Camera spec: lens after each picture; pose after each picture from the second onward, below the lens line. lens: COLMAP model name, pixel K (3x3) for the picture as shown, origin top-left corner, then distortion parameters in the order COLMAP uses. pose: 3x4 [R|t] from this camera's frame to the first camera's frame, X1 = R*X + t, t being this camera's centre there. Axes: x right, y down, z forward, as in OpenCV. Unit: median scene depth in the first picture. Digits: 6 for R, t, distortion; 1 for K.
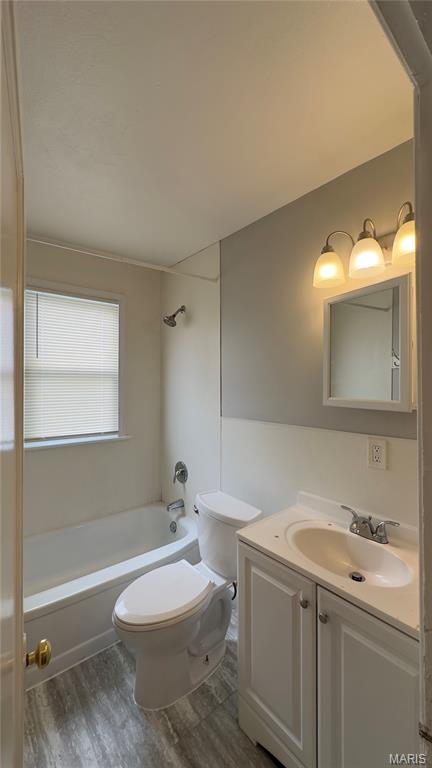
lens RADIAL K [[305.1, 0, 216.4], [0, 305.1, 381.6], [0, 0, 1]] dist [-0.002243, 0.000226]
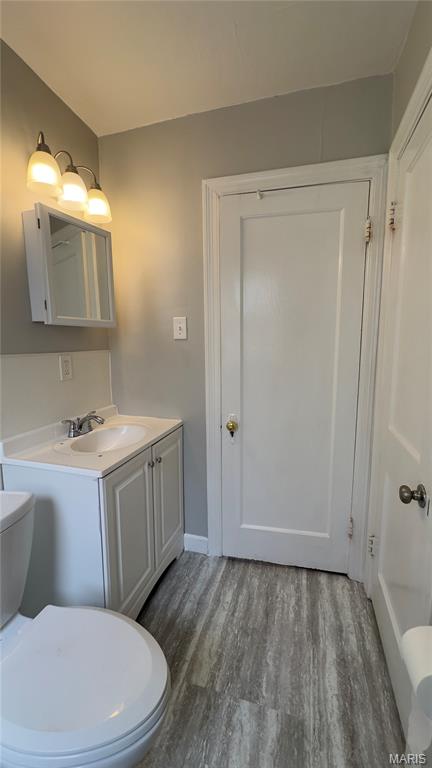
lens RADIAL K [[305.1, 0, 214.2], [0, 305.1, 382.2], [0, 0, 1]] dist [-0.002243, 0.000226]
pose [[-0.546122, -0.115039, 0.829769, -0.819162], [0.009900, 0.989570, 0.143710, 0.138822], [-0.837647, 0.086698, -0.539287, 1.244219]]
